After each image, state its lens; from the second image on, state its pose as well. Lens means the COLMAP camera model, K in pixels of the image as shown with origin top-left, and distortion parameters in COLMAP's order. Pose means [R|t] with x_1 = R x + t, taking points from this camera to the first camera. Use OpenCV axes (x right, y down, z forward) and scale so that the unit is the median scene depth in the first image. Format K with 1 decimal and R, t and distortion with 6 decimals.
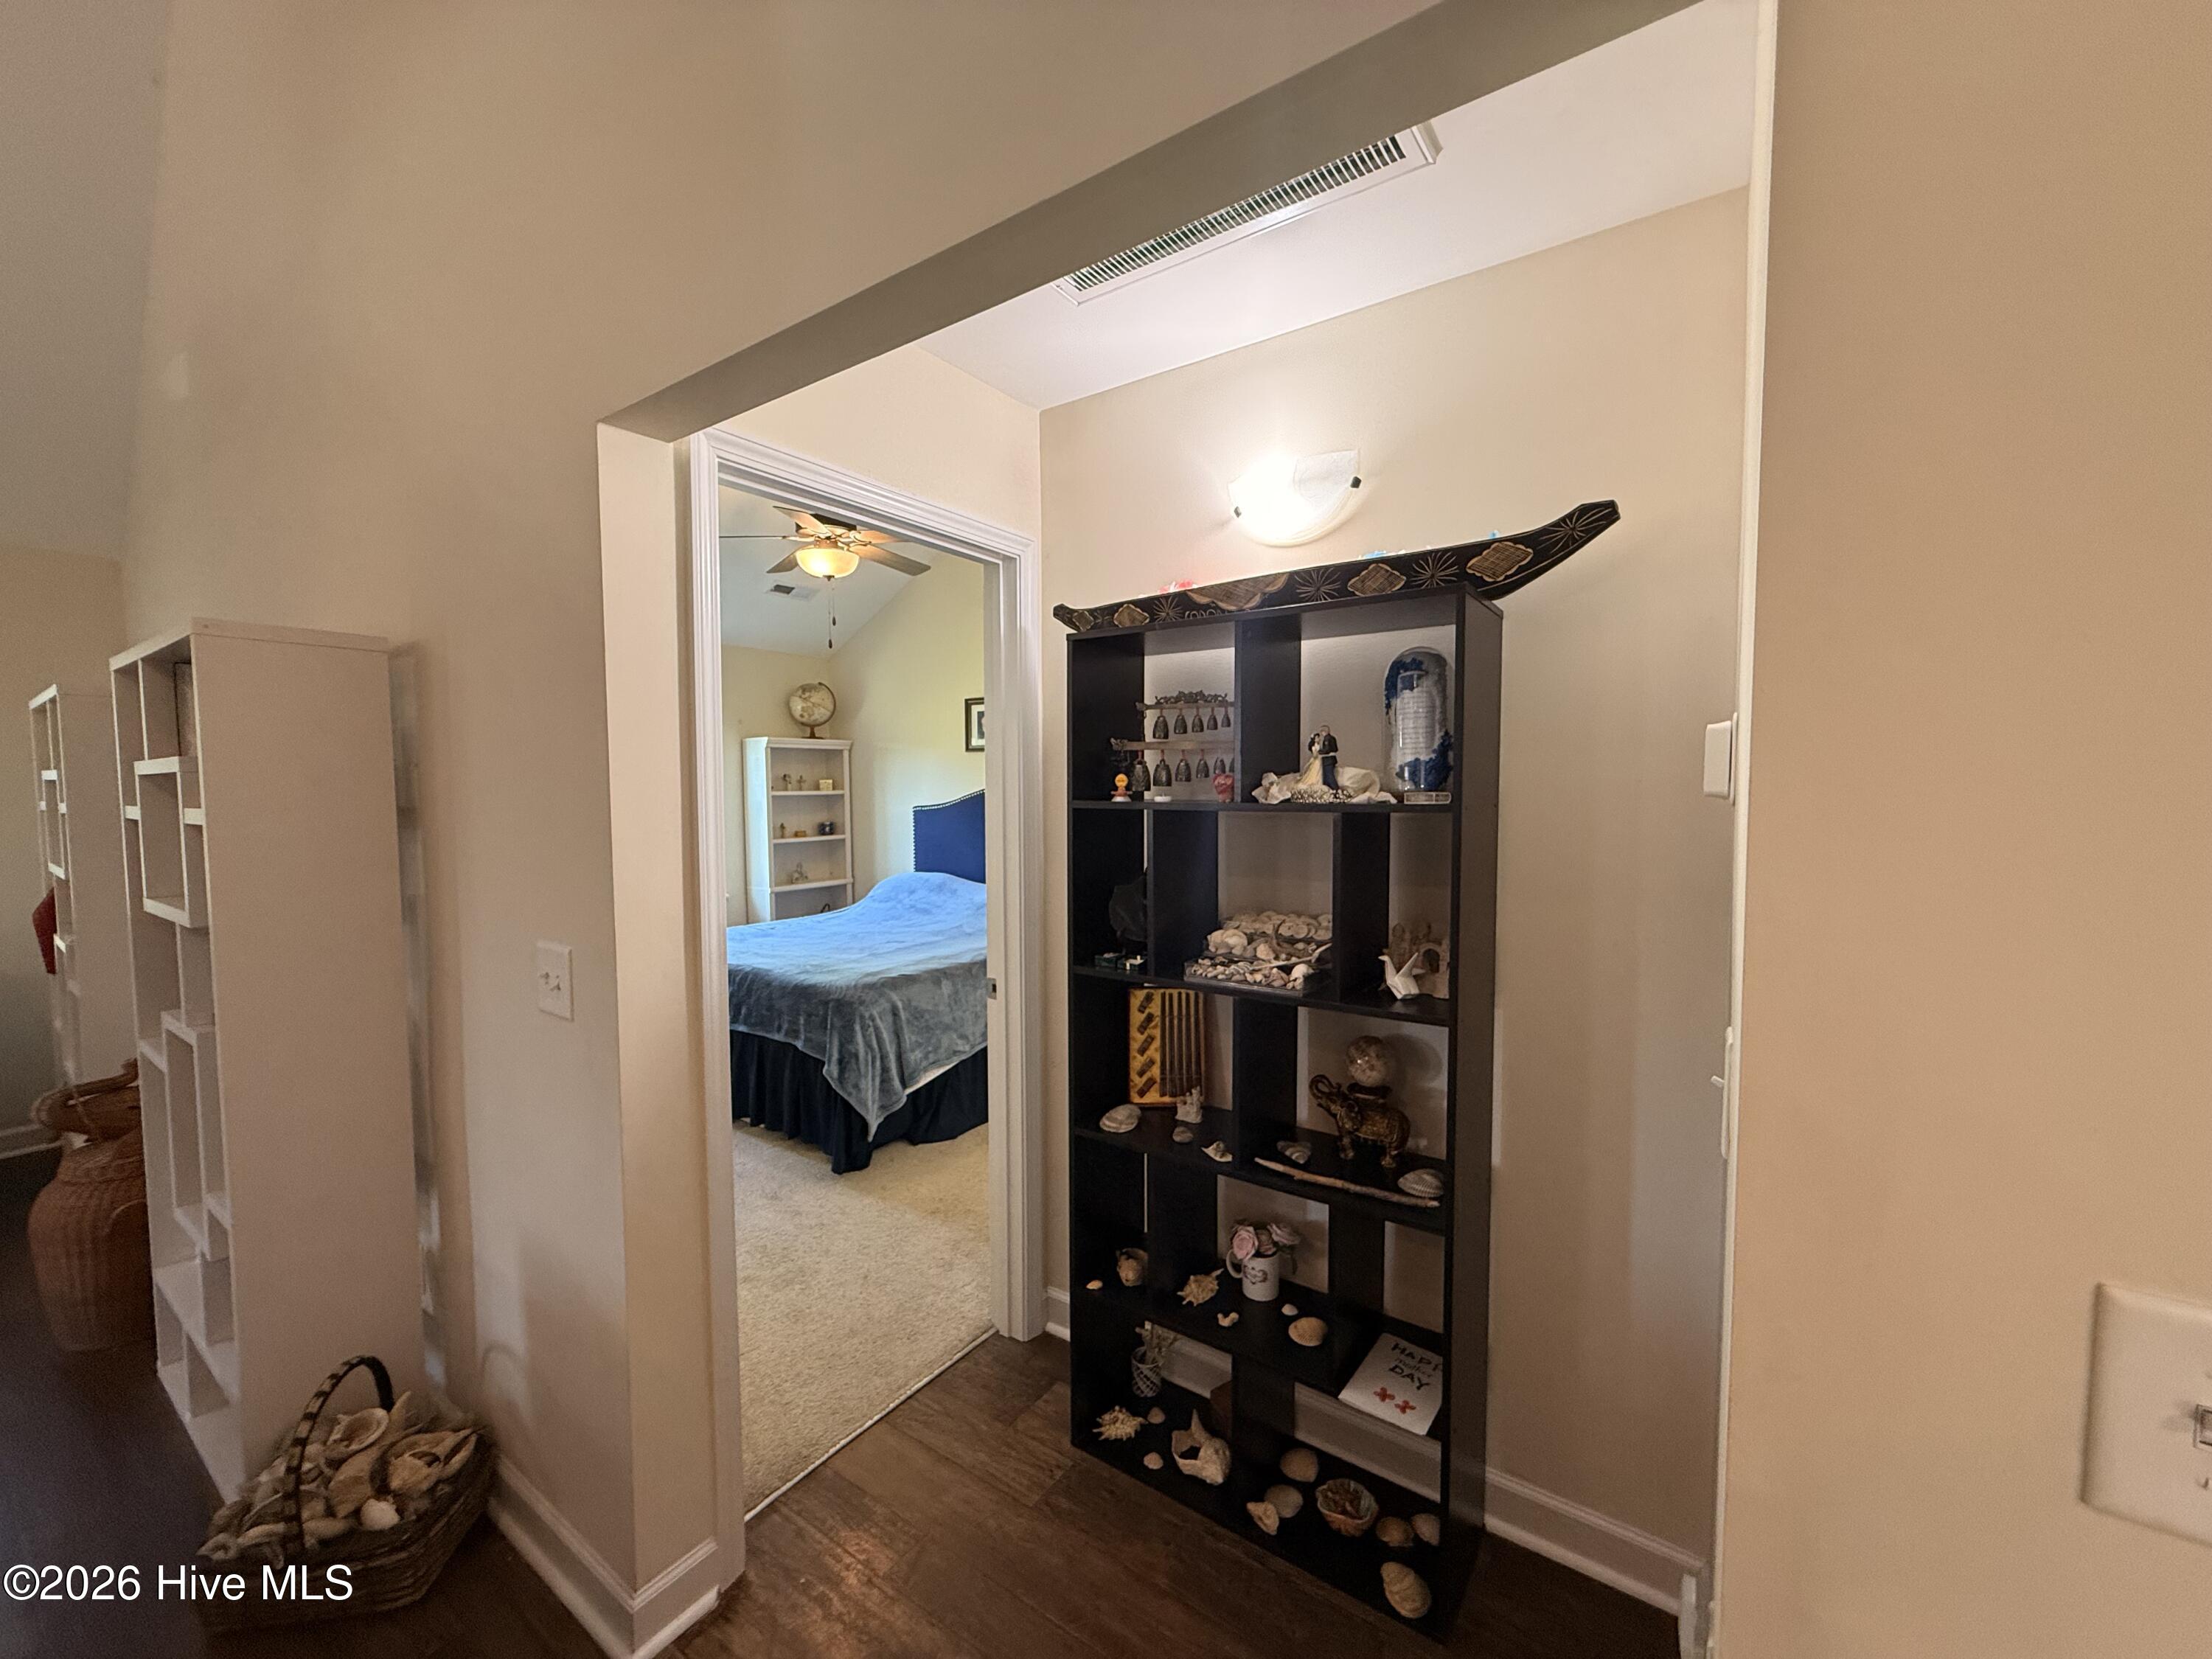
lens RADIAL K [[882.0, 0, 1104.8], [0, 882.0, 831.6], [0, 0, 1]] dist [0.001137, 0.000418]
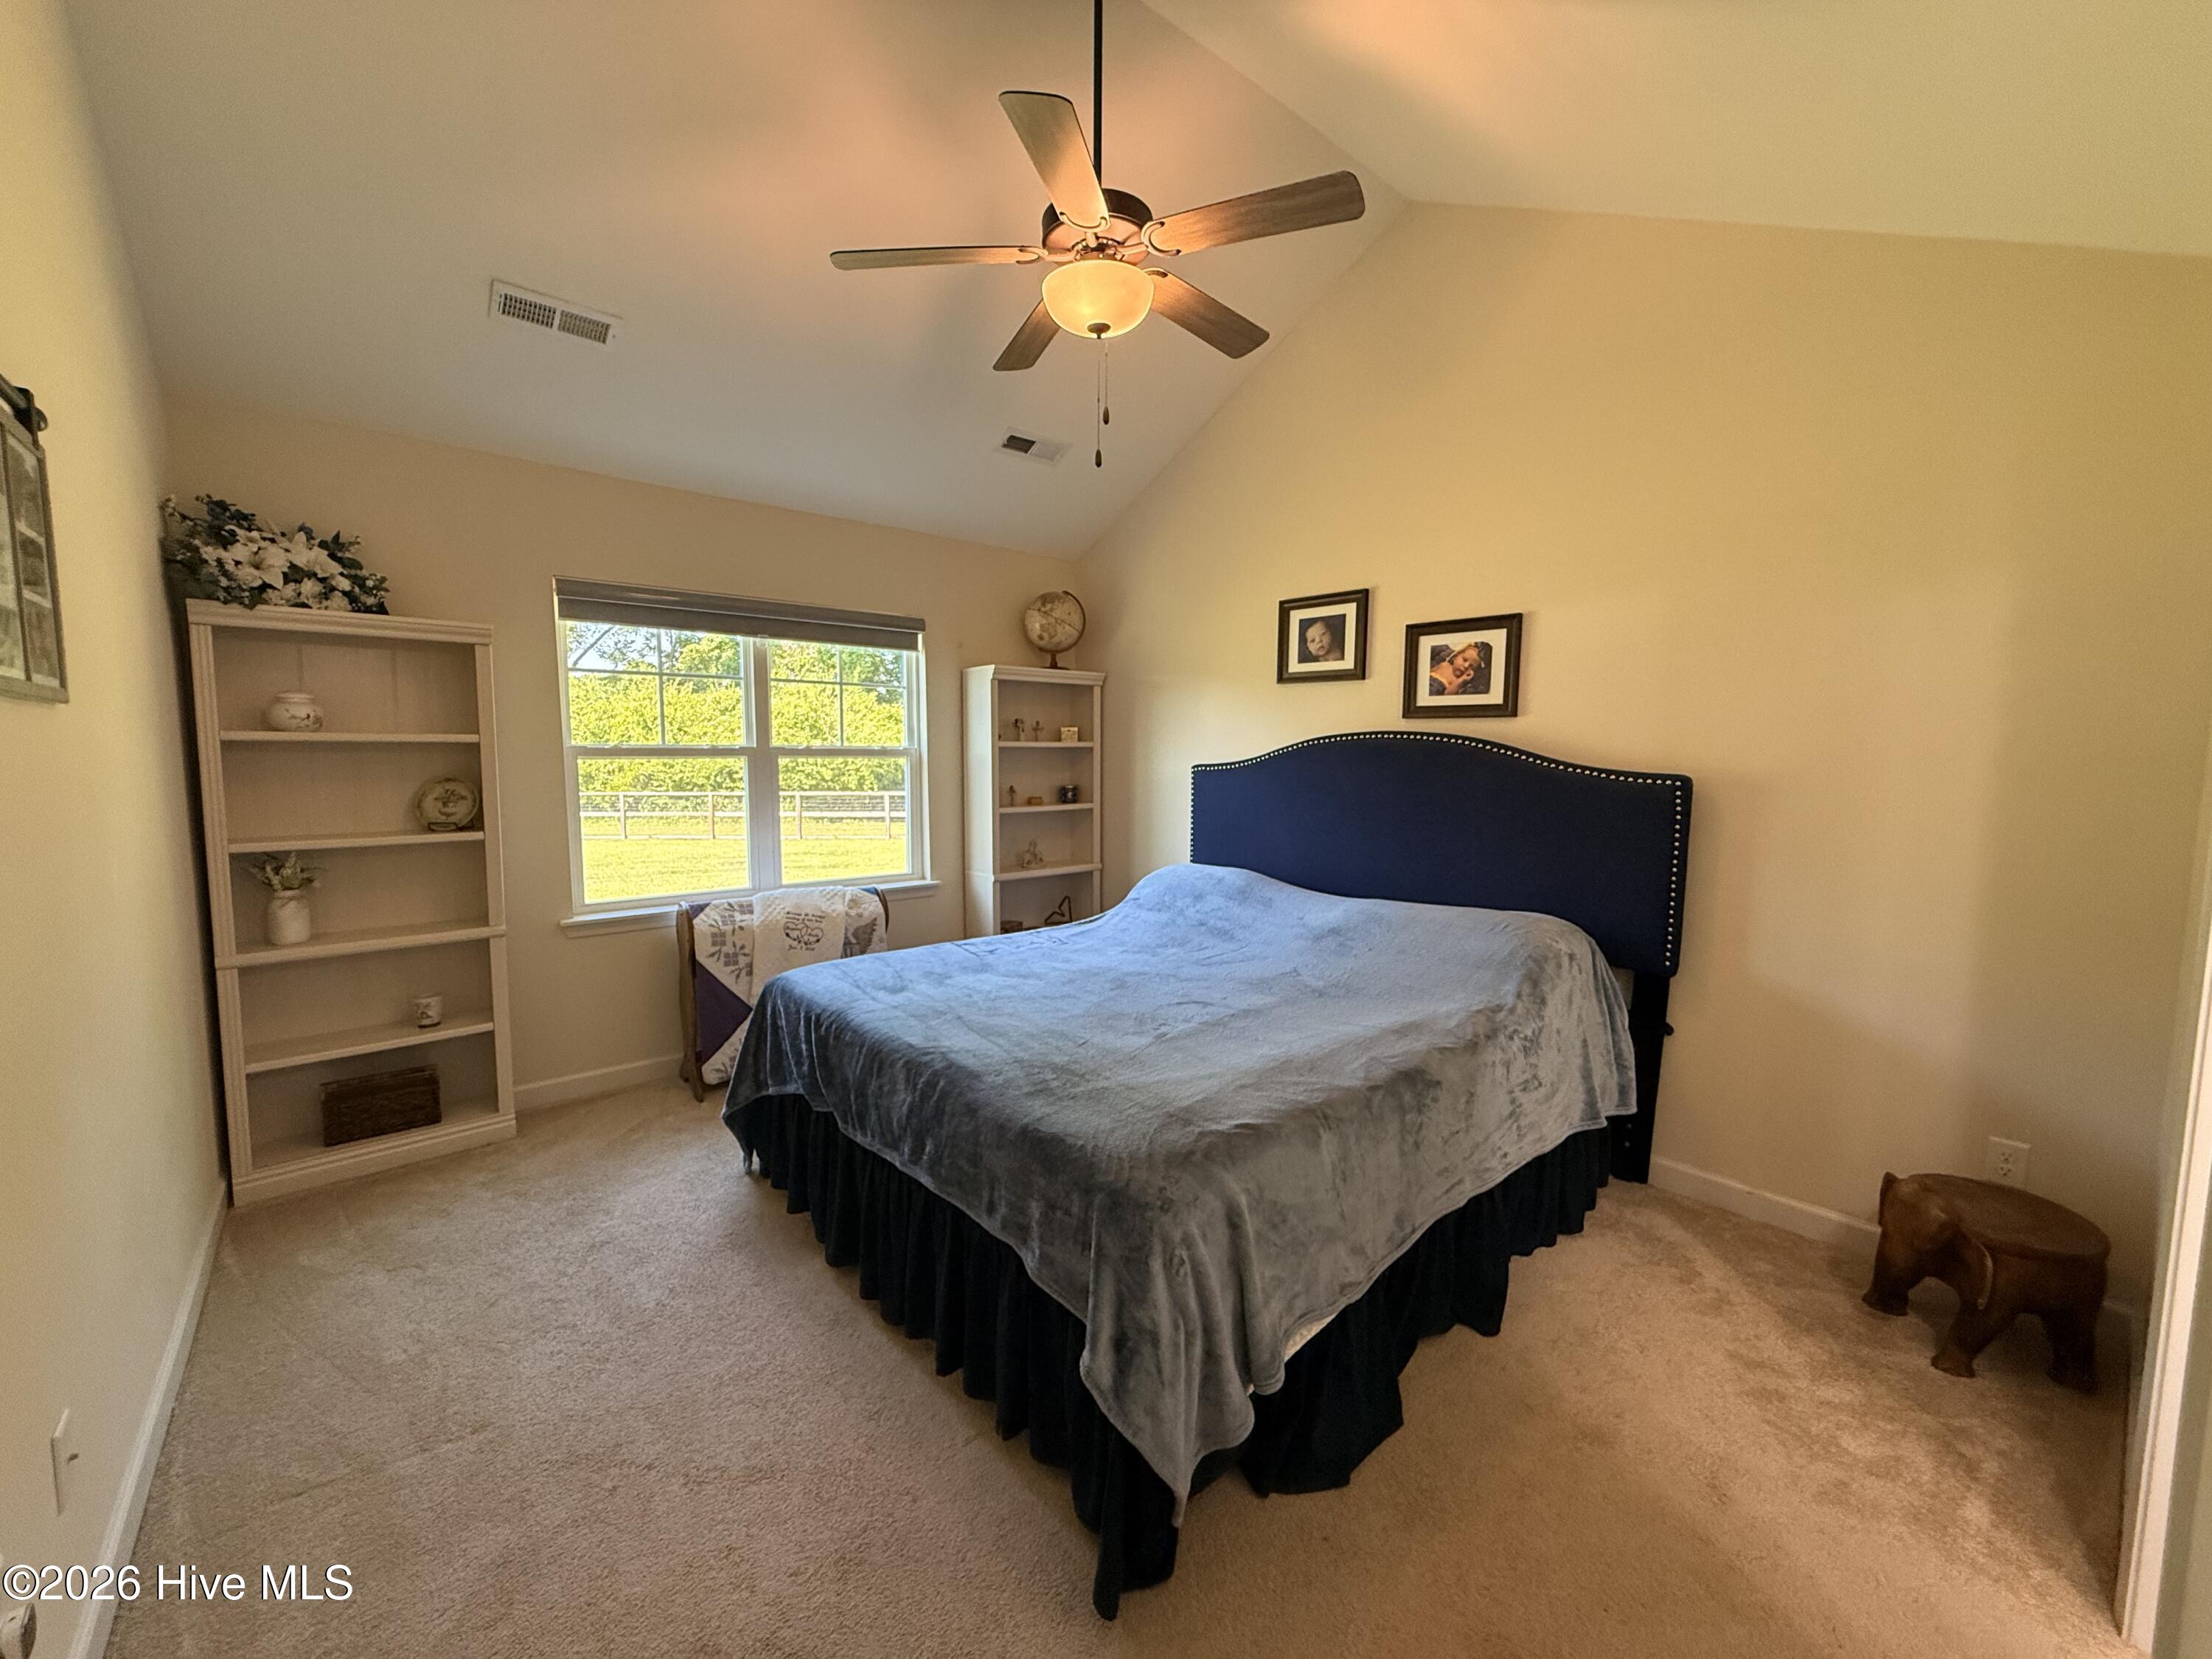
lens RADIAL K [[882.0, 0, 1104.8], [0, 882.0, 831.6], [0, 0, 1]] dist [0.001137, 0.000418]
pose [[0.968757, 0.035474, -0.245461, -0.129845], [-0.025560, 0.998728, 0.043459, -0.006073], [0.246691, -0.035827, 0.968432, 0.365756]]
